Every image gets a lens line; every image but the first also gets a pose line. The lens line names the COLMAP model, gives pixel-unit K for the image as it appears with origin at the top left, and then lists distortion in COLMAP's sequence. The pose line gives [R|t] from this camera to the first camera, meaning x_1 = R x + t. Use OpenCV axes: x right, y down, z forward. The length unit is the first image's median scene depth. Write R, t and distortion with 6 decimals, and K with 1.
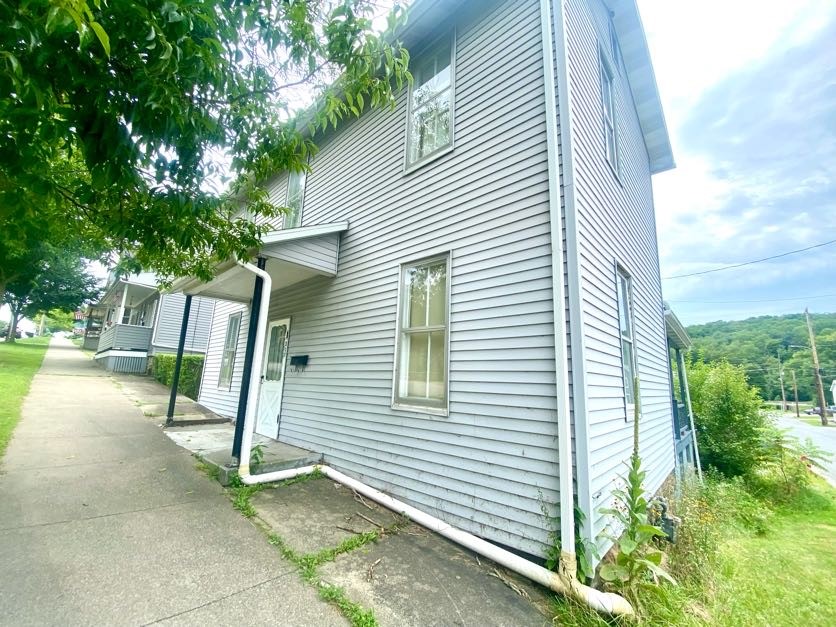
lens RADIAL K [[341.0, 0, 422.1], [0, 341.0, 316.2], [0, 0, 1]] dist [0.000906, 0.000039]
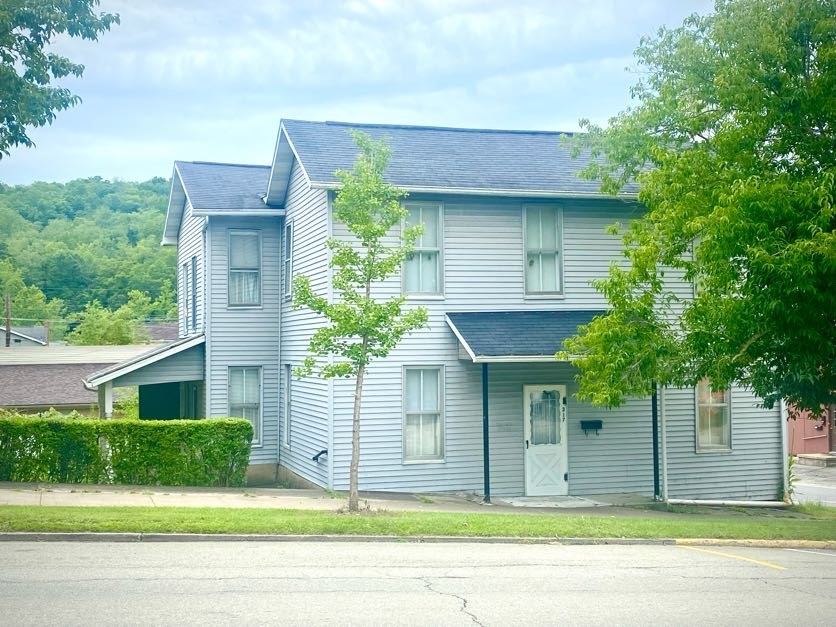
lens RADIAL K [[1112.6, 0, 418.0], [0, 1112.6, 313.5], [0, 0, 1]] dist [0.009057, 0.011493]
pose [[0.515099, -0.010170, 0.857070, -2.169145], [-0.139695, 0.985564, 0.095651, -0.291393], [-0.845670, -0.168998, 0.506242, -0.198727]]
